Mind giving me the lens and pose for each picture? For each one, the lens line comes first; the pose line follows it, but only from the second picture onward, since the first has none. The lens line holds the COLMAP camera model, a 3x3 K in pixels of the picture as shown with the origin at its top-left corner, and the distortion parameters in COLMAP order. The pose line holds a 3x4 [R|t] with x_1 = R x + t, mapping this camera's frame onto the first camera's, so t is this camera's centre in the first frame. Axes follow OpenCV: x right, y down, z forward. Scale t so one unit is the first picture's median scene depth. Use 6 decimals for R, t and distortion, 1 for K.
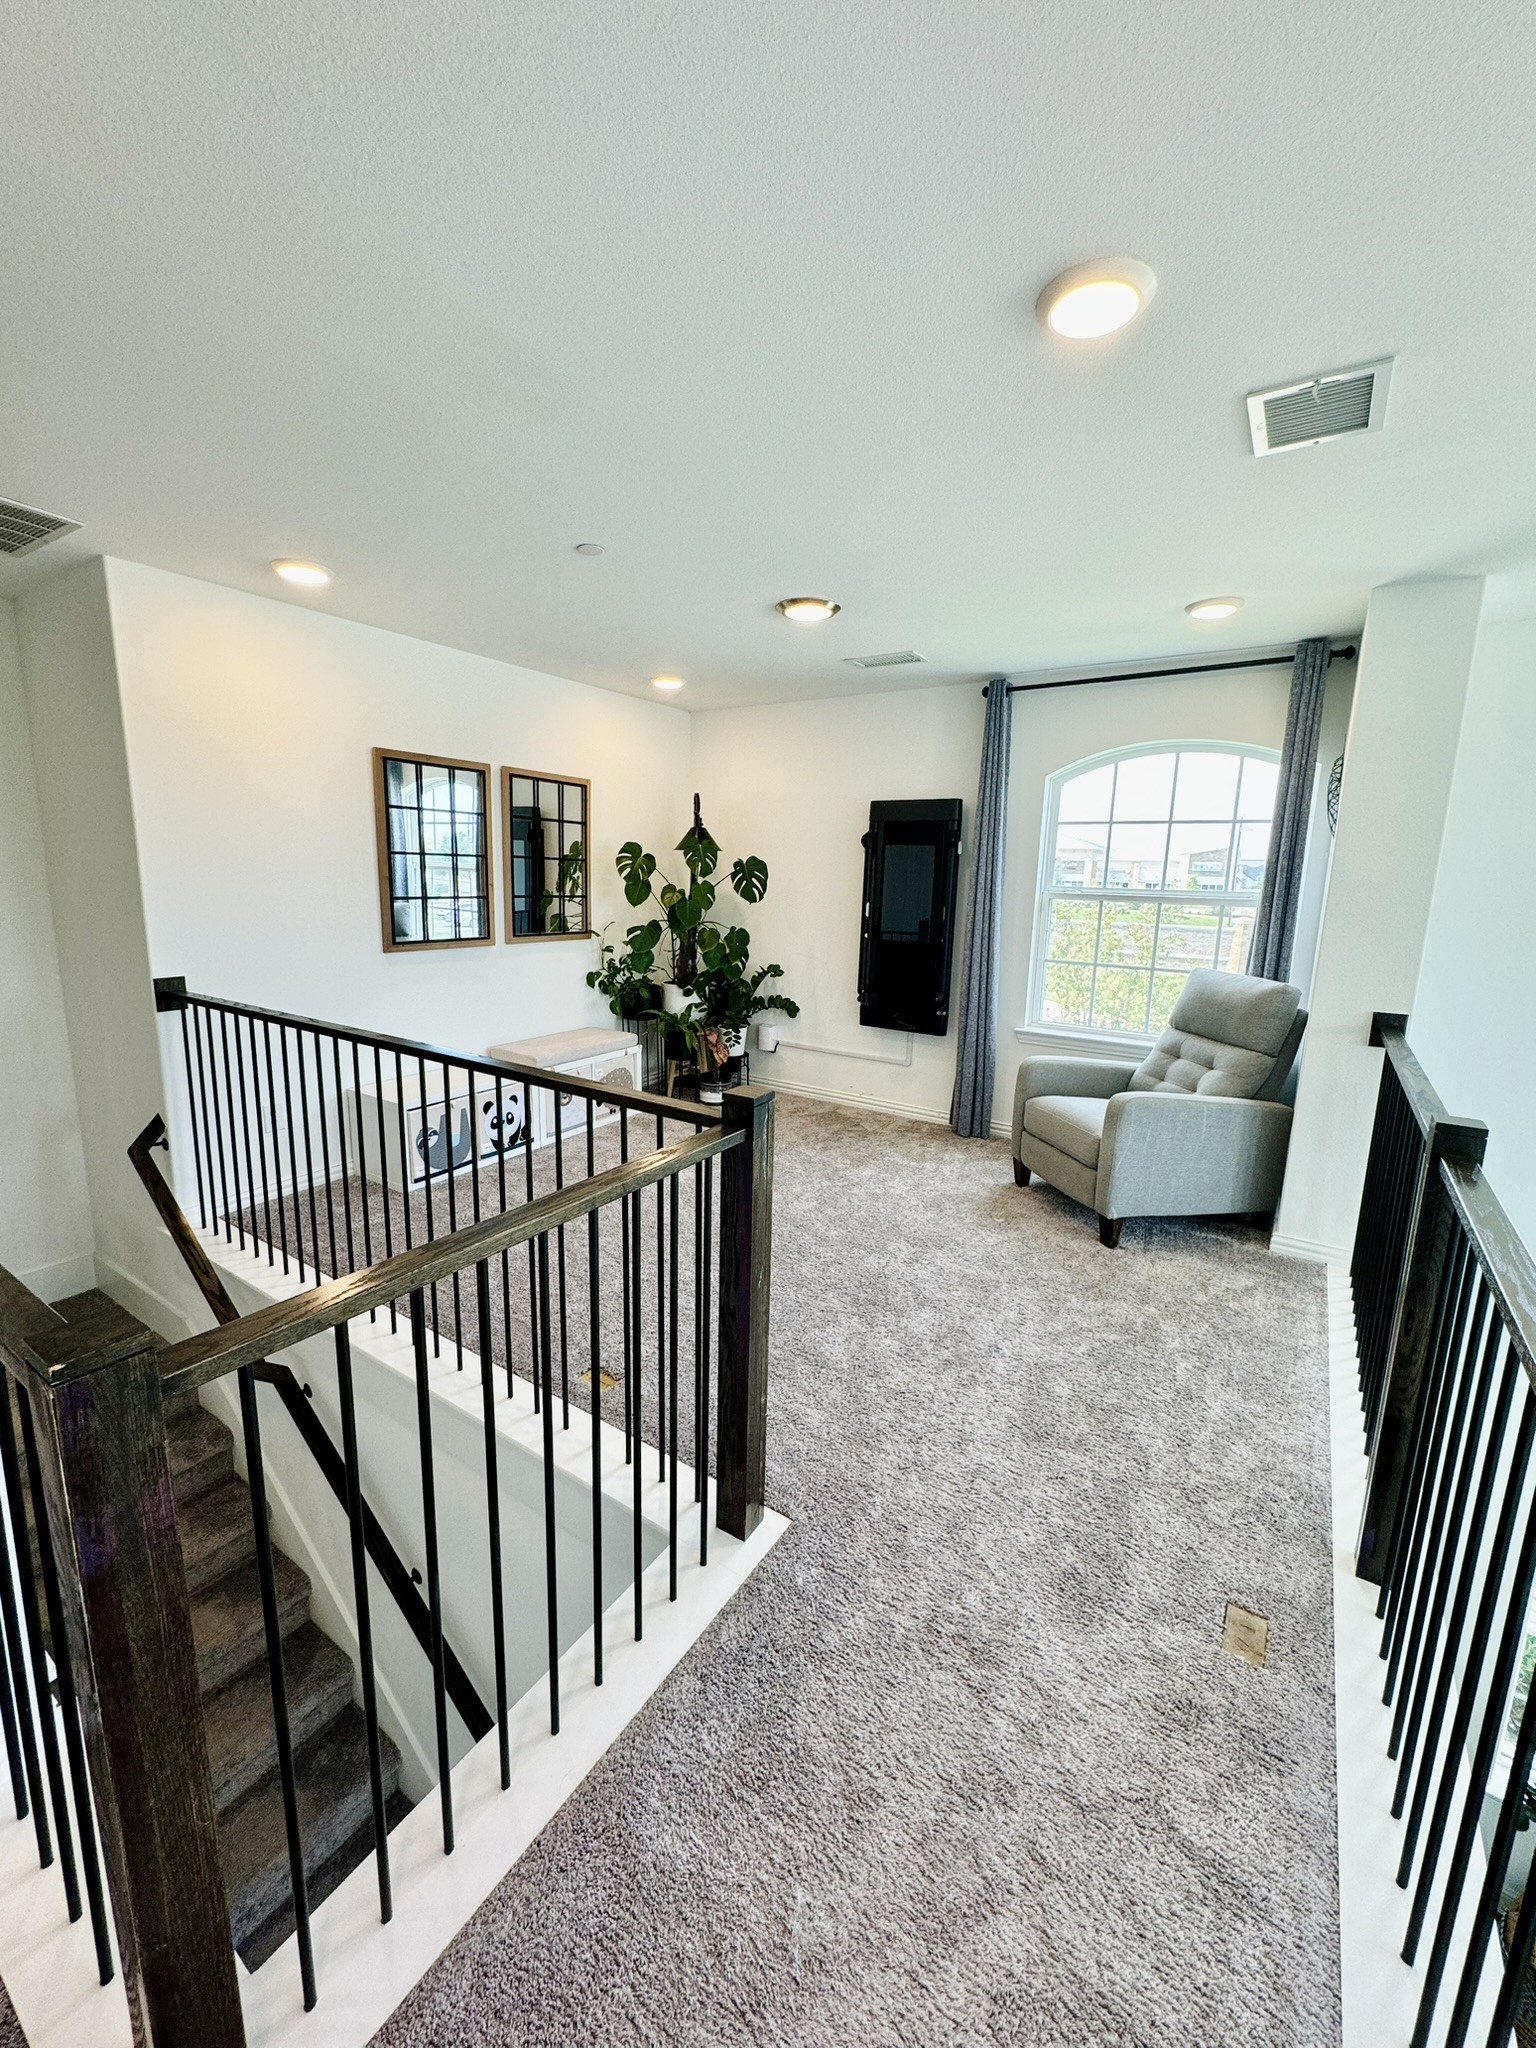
lens RADIAL K [[815.3, 0, 768.2], [0, 815.3, 1022.9], [0, 0, 1]] dist [-0.001810, 0.000206]
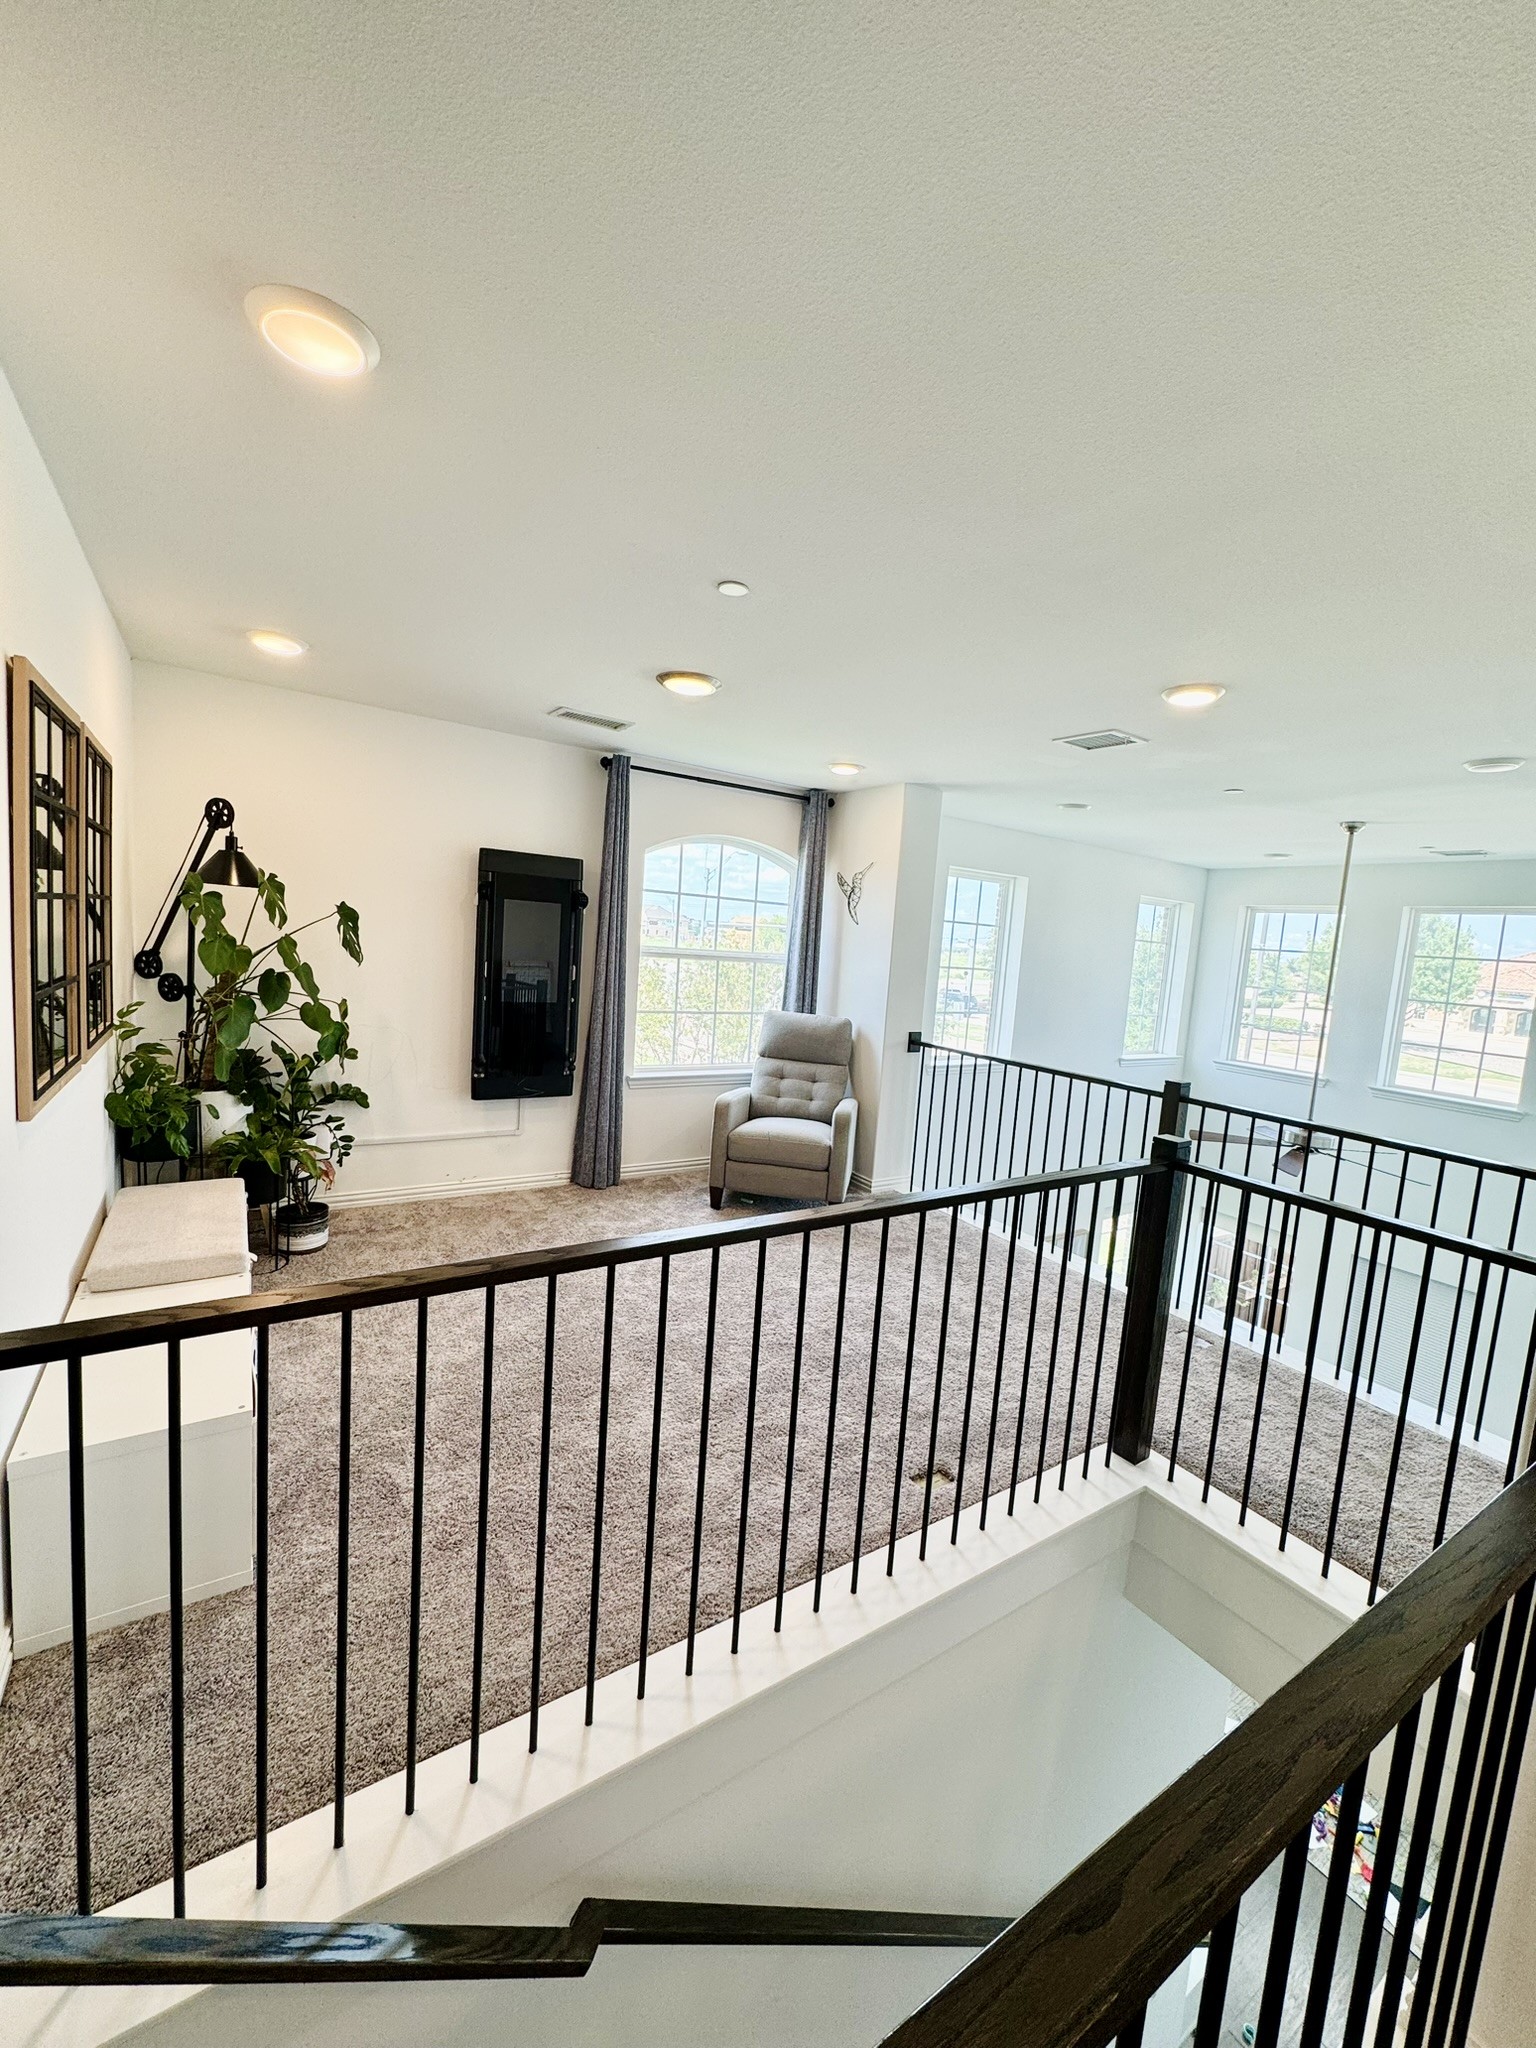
lens RADIAL K [[815.3, 0, 768.2], [0, 815.3, 1022.9], [0, 0, 1]] dist [-0.001810, 0.000206]
pose [[0.402965, -0.096192, 0.910146, -0.576921], [0.105003, 0.992754, 0.058432, -0.103167], [-0.909172, 0.072022, 0.410146, 0.371136]]
